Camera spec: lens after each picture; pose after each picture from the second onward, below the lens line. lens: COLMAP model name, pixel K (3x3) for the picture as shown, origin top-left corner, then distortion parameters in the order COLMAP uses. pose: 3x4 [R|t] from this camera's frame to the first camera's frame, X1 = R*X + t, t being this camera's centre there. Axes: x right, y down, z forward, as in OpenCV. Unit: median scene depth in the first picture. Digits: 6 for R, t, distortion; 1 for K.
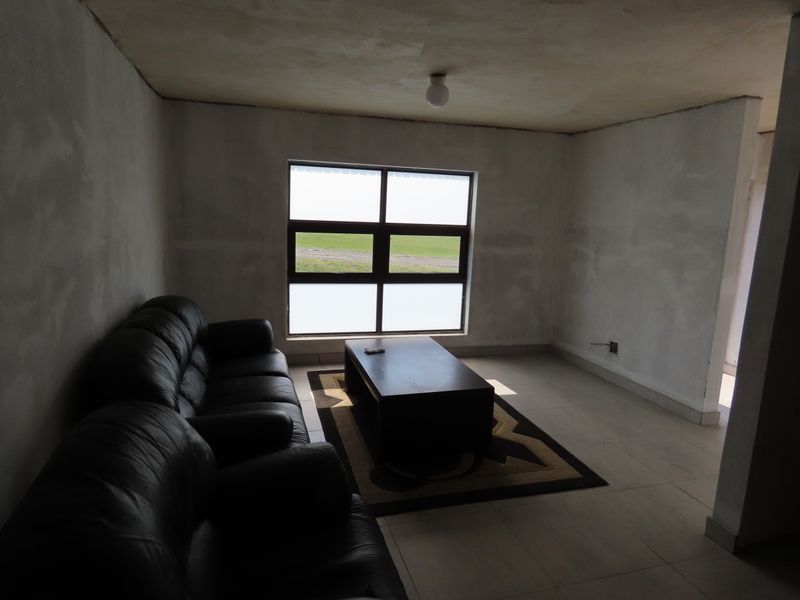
lens RADIAL K [[512.0, 0, 400.0], [0, 512.0, 300.0], [0, 0, 1]] dist [0.001146, 0.001976]
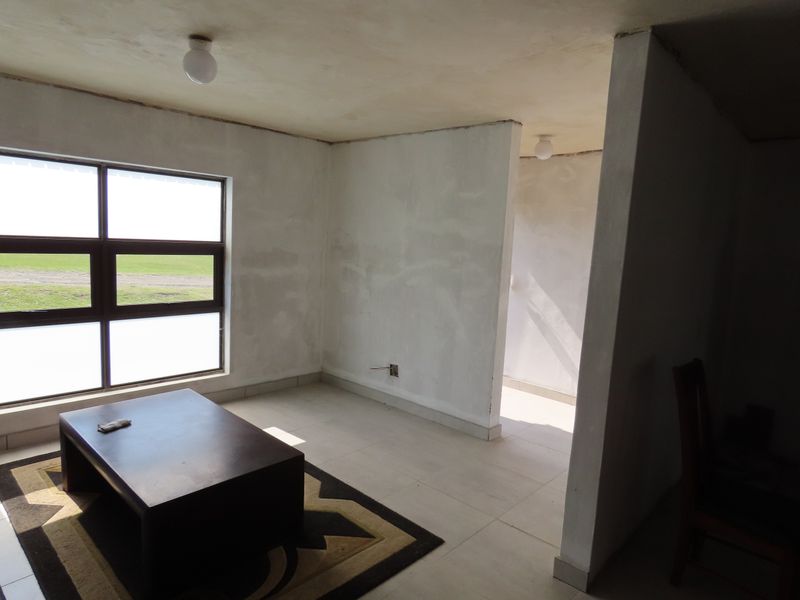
lens RADIAL K [[512.0, 0, 400.0], [0, 512.0, 300.0], [0, 0, 1]] dist [0.001146, 0.001976]
pose [[0.860061, -0.056389, 0.507066, -0.051657], [0.067861, 0.997686, -0.004153, -0.034834], [-0.505658, 0.037982, 0.861897, 0.178724]]
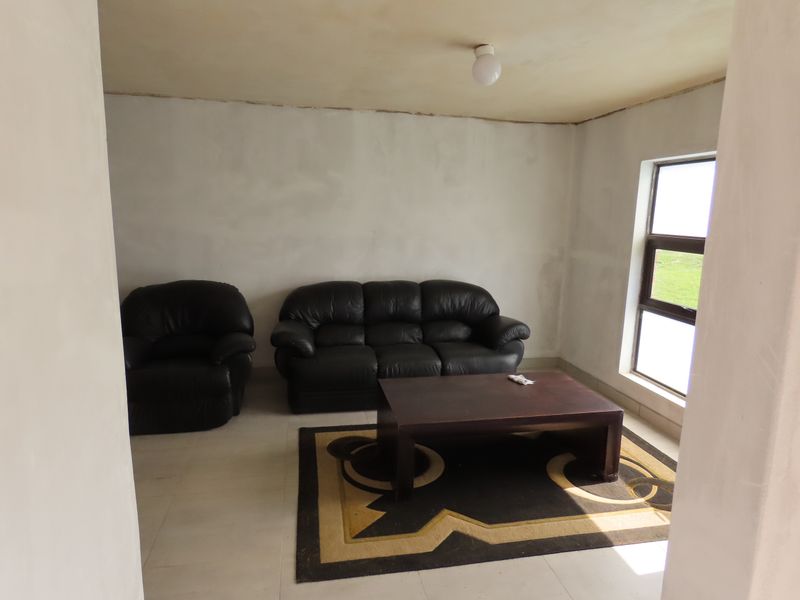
lens RADIAL K [[512.0, 0, 400.0], [0, 512.0, 300.0], [0, 0, 1]] dist [0.001146, 0.001976]
pose [[-0.096172, 0.135362, -0.986118, 0.693599], [-0.199724, 0.967937, 0.152345, -0.104683], [0.975121, 0.211603, -0.066053, 0.731661]]
